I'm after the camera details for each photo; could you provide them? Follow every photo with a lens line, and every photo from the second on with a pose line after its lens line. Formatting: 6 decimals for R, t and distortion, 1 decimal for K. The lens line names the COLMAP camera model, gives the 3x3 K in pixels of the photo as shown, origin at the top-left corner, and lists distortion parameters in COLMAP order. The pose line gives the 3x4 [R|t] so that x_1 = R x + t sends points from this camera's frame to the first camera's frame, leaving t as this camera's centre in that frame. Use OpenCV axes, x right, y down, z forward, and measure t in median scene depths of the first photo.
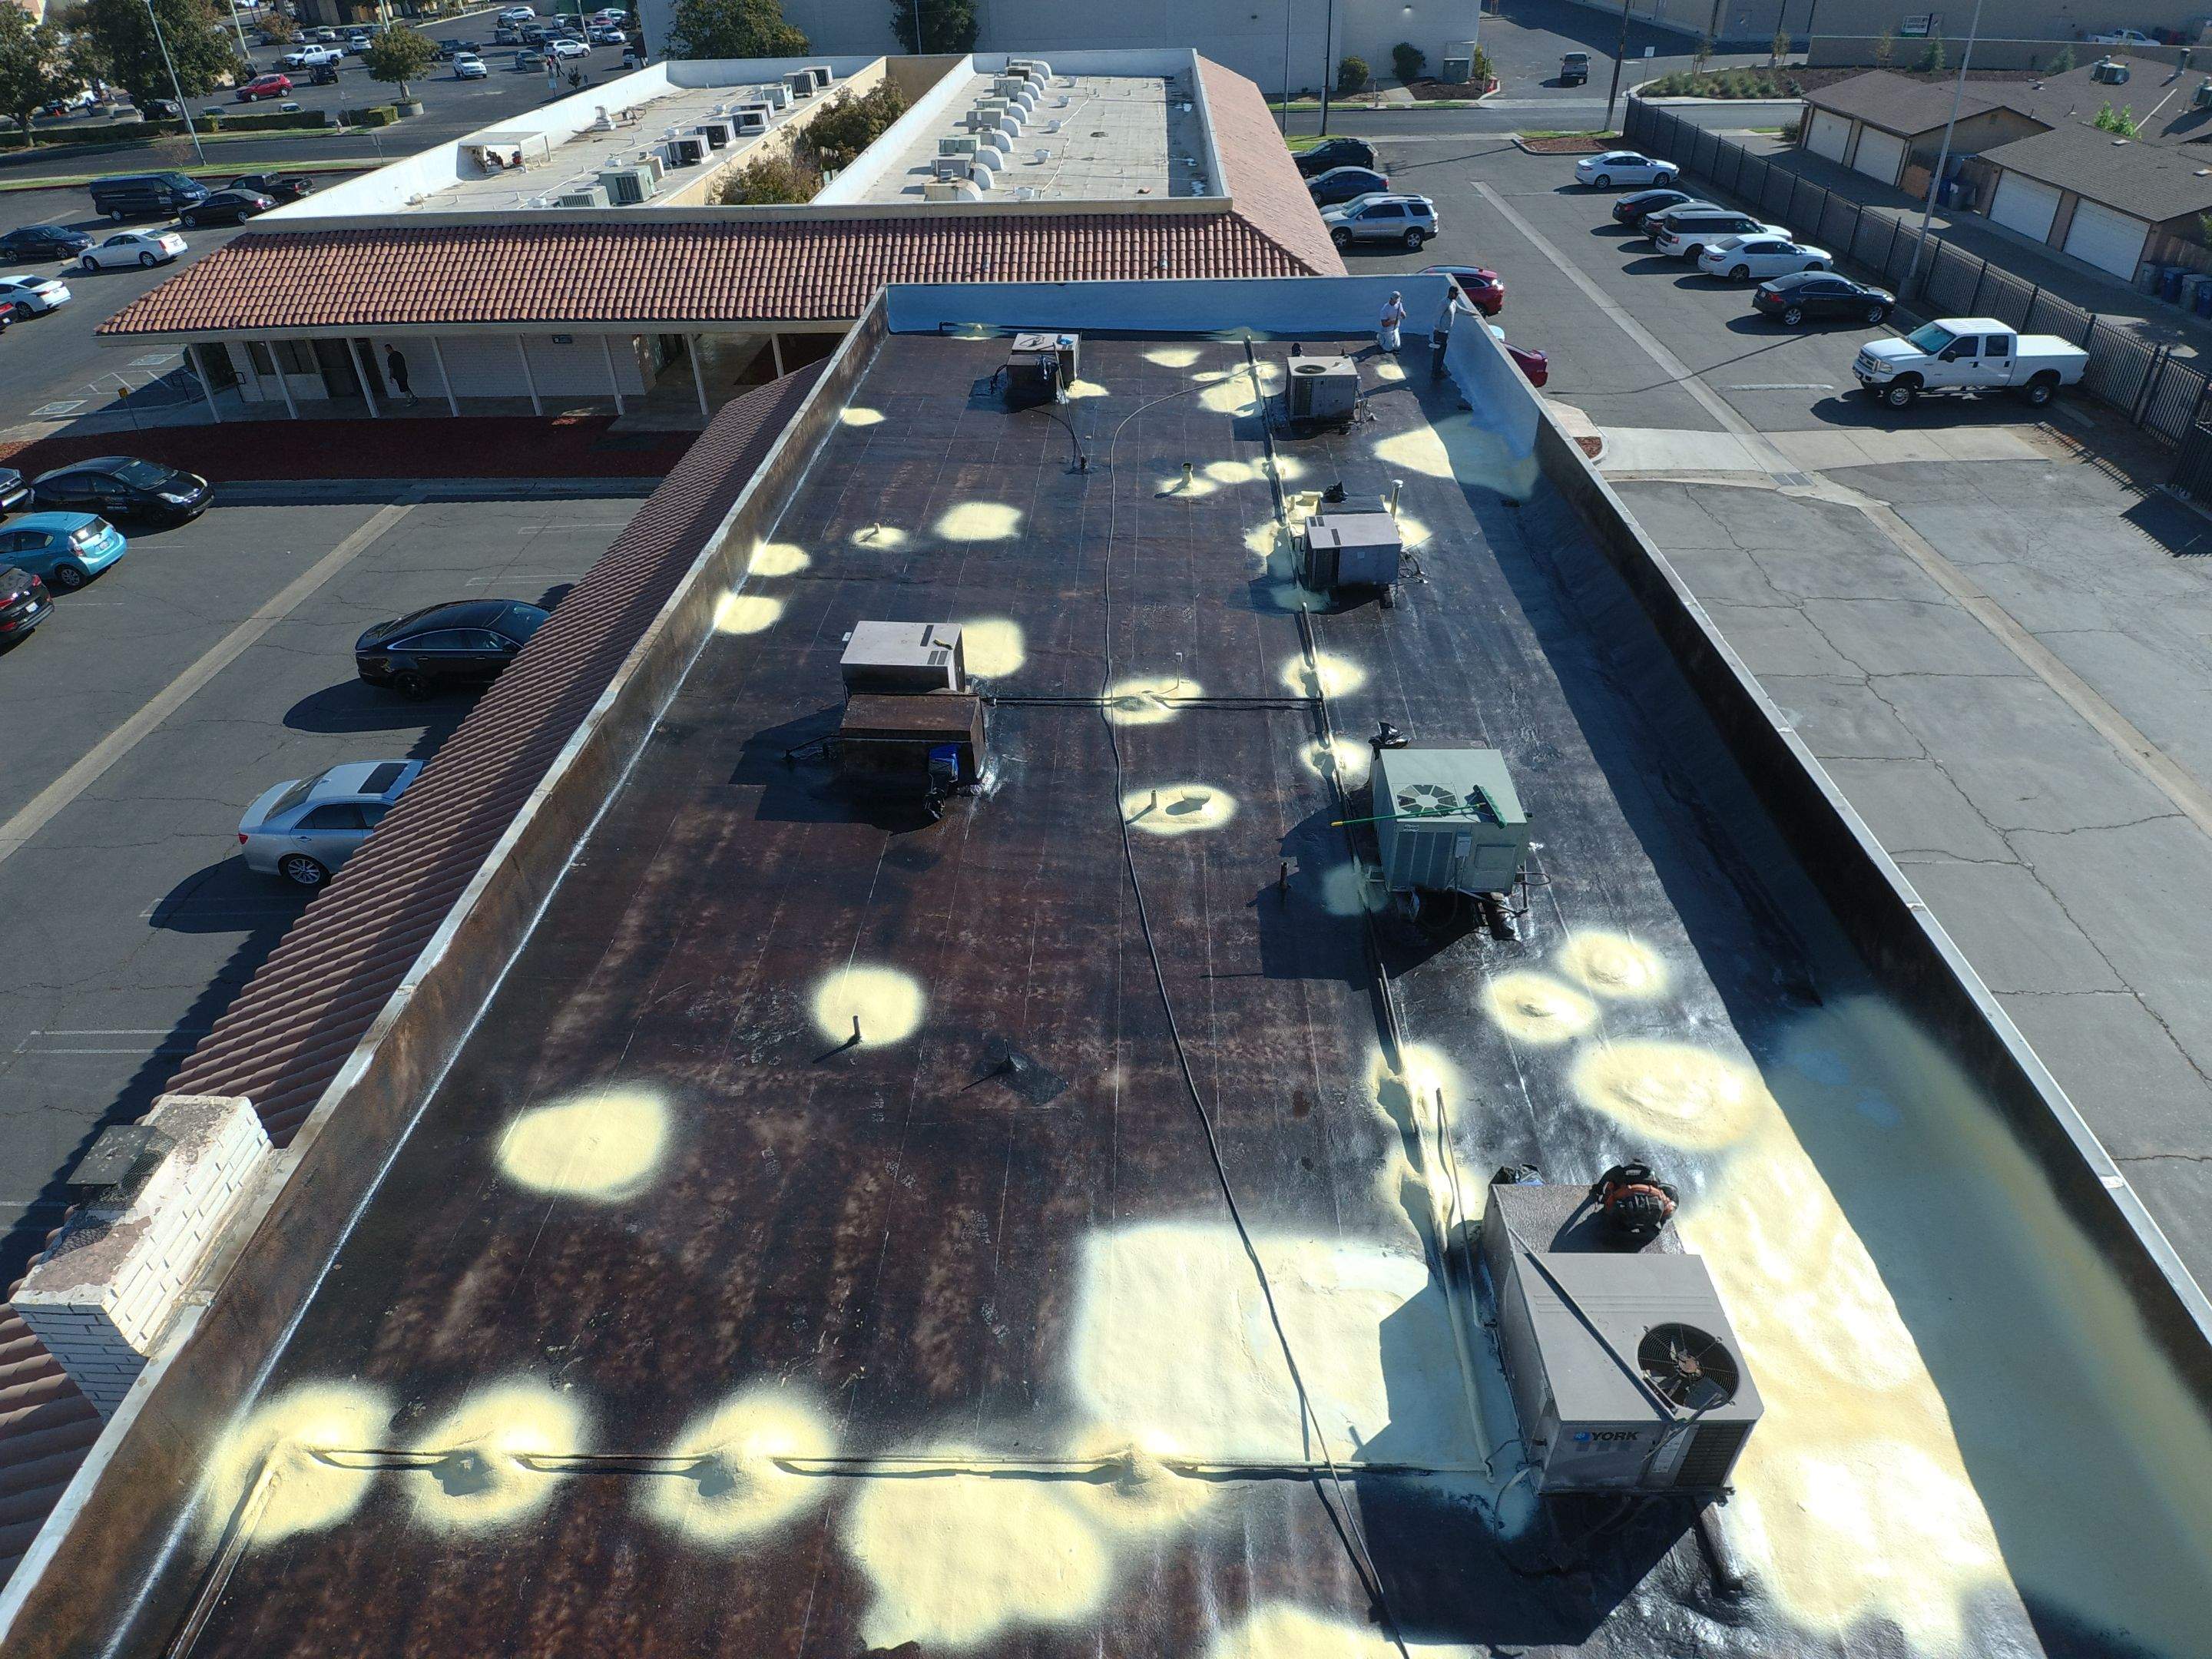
lens RADIAL K [[1329.9, 0, 1114.1], [0, 1329.9, 836.1], [0, 0, 1]] dist [0.083211, -0.109233]
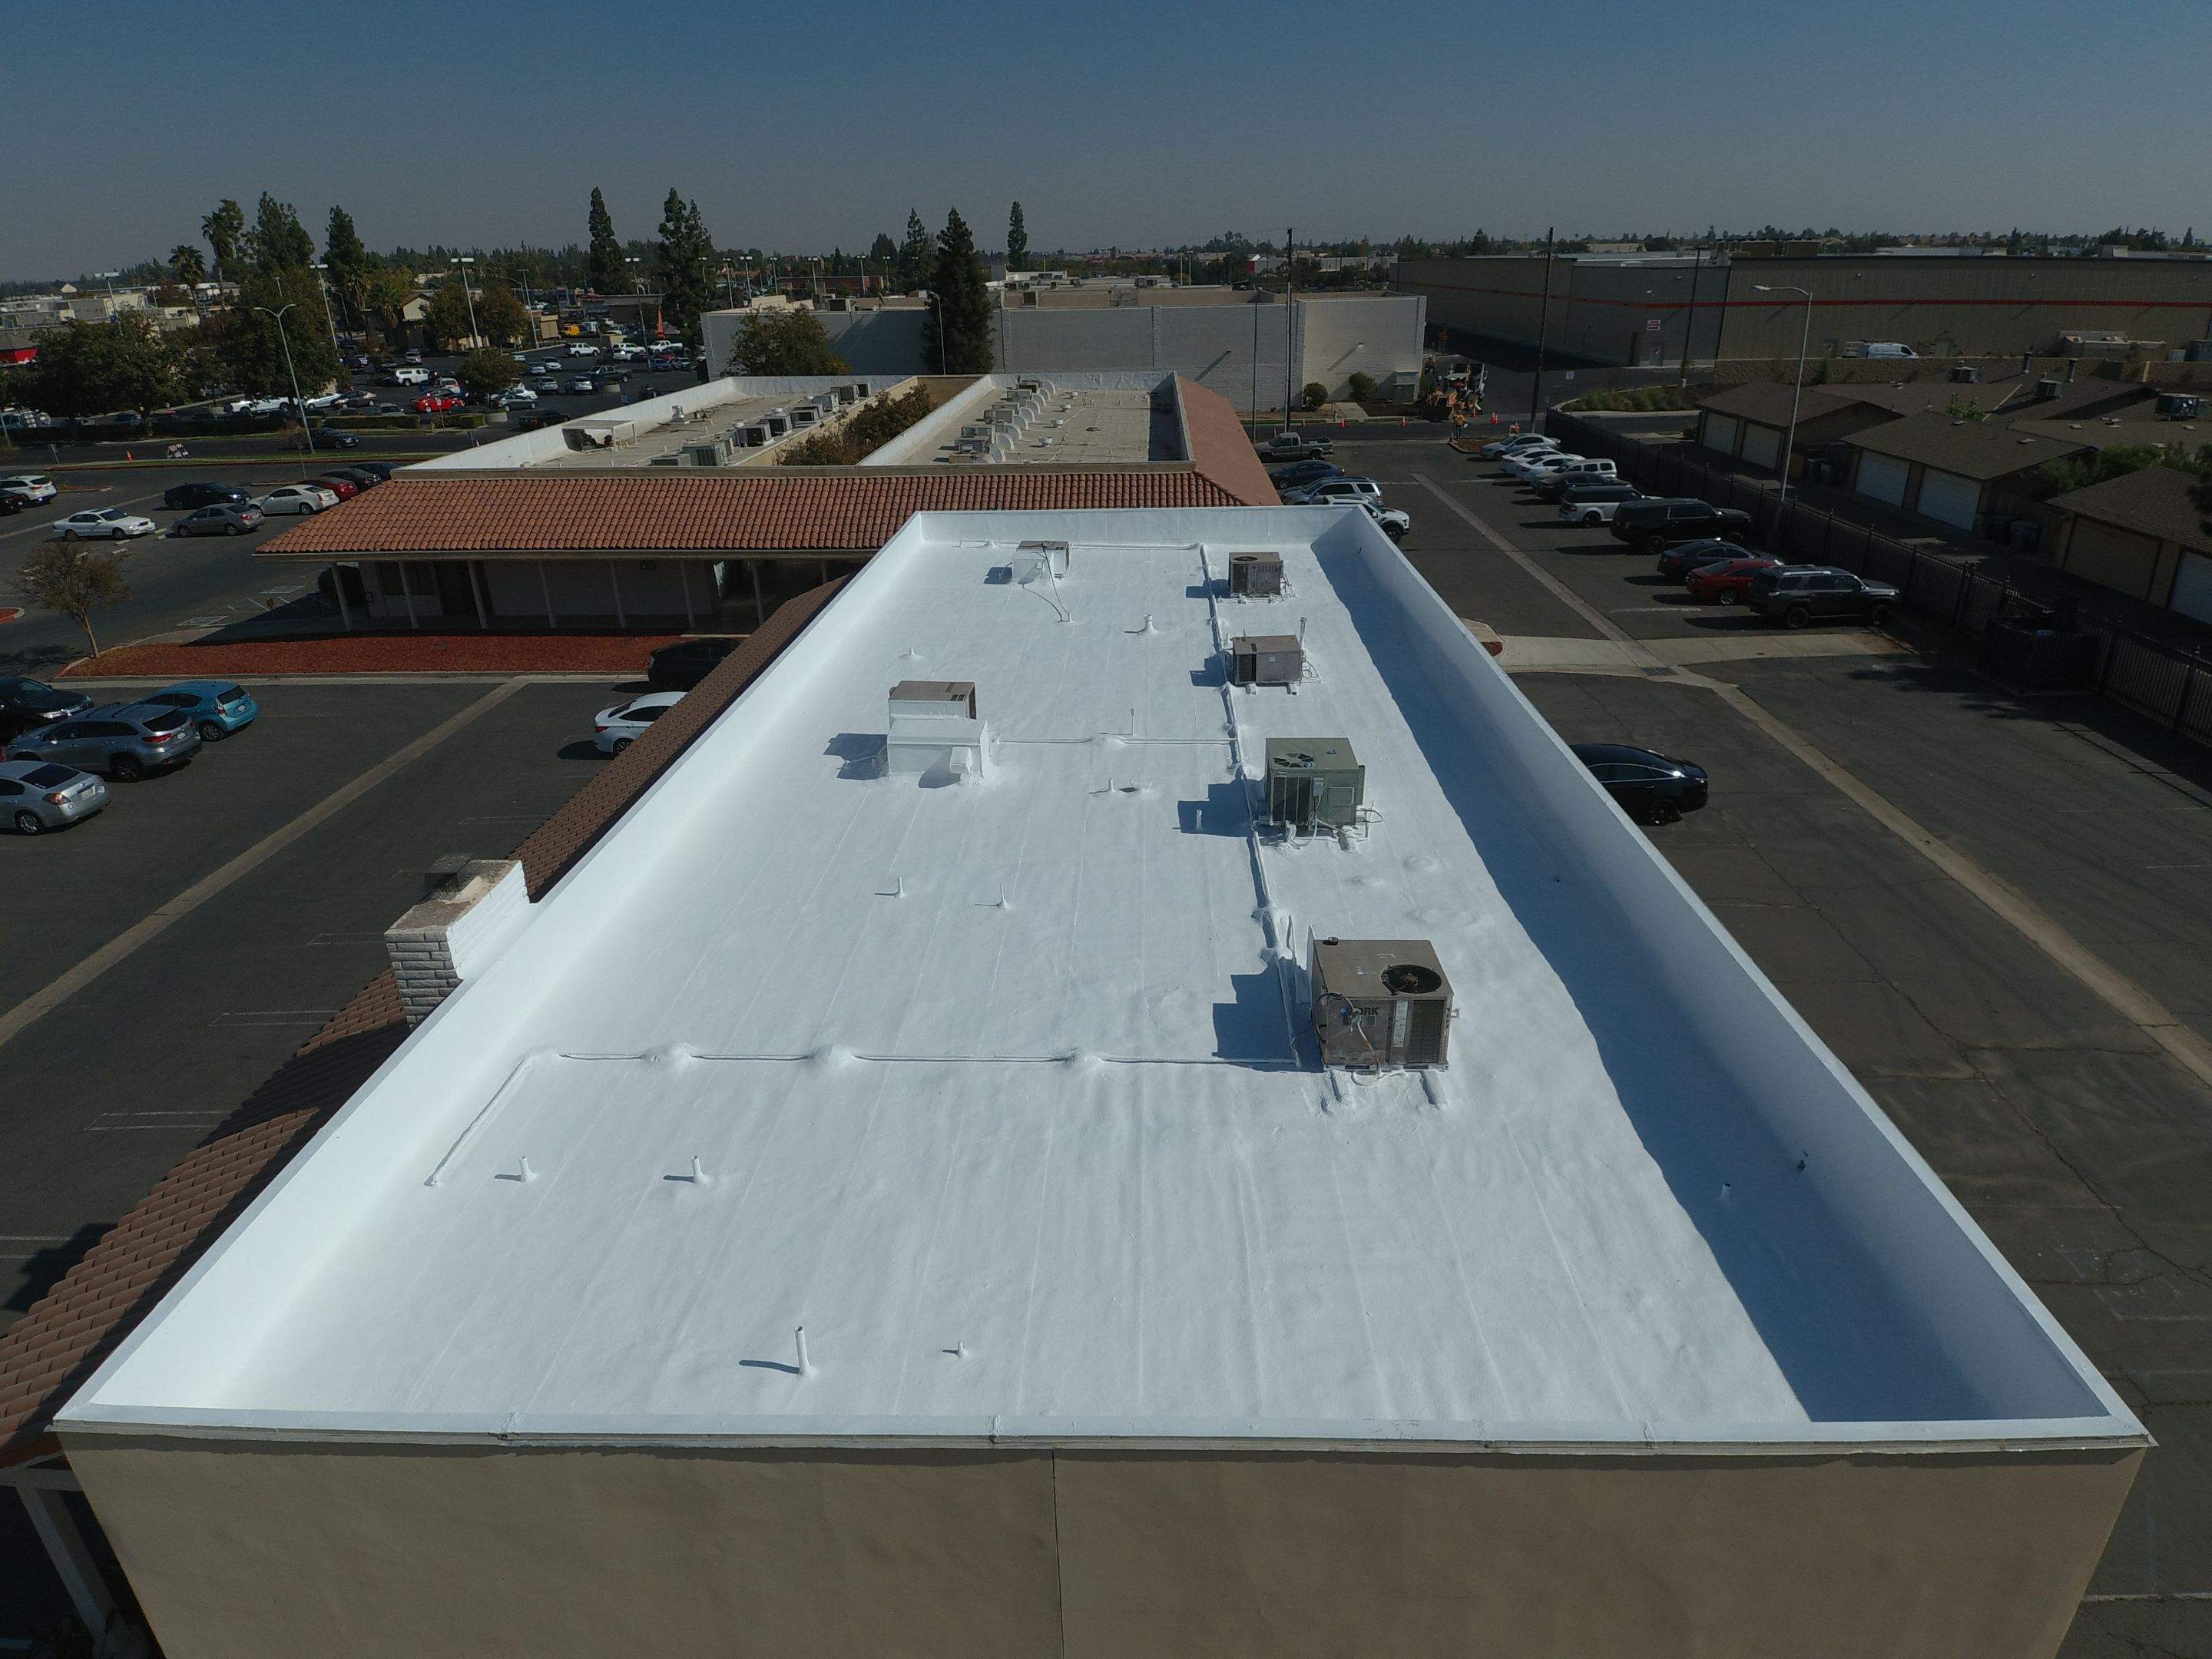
lens RADIAL K [[1329.9, 0, 1114.1], [0, 1329.9, 836.1], [0, 0, 1]] dist [0.083211, -0.109233]
pose [[0.999997, 0.002376, -0.001078, 0.019713], [-0.002548, 0.978160, -0.207840, 0.174987], [0.000560, 0.207842, 0.978162, -0.196372]]
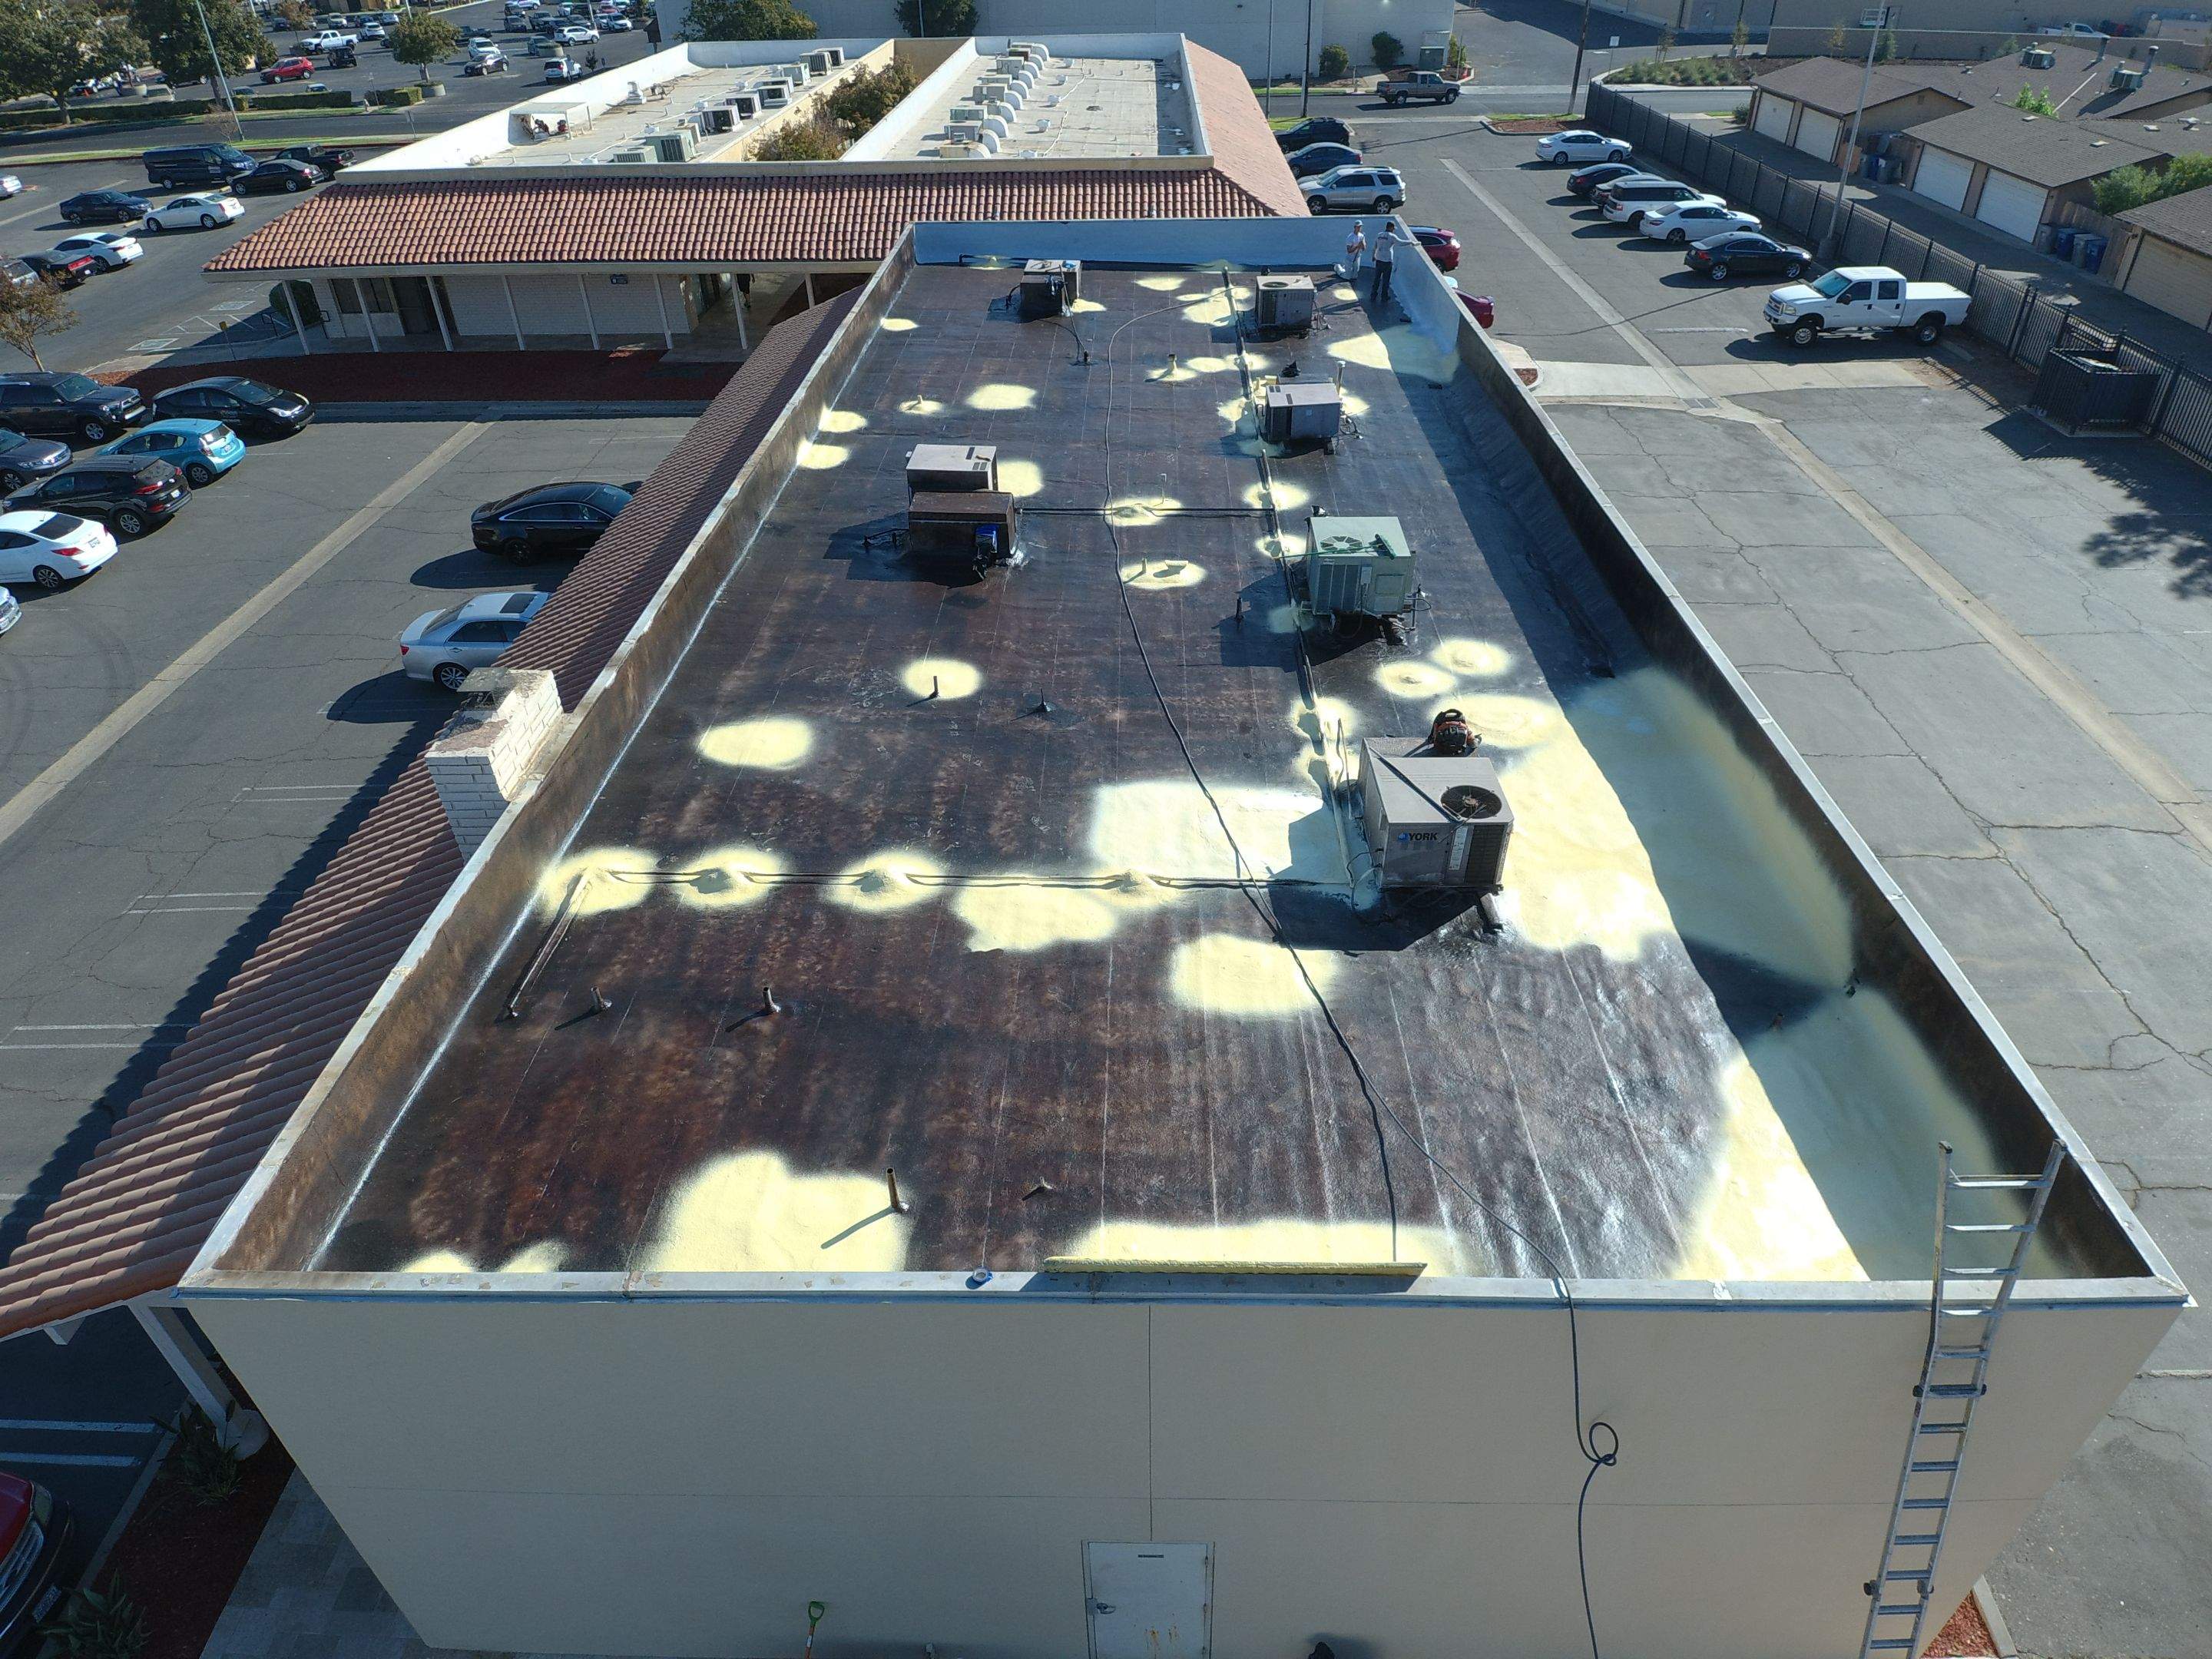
lens RADIAL K [[1329.9, 0, 1114.1], [0, 1329.9, 836.1], [0, 0, 1]] dist [0.083211, -0.109233]
pose [[0.999971, 0.000986, 0.007502, -0.005554], [-0.001006, 0.999996, 0.002550, 0.133774], [-0.007500, -0.002557, 0.999969, -0.189248]]
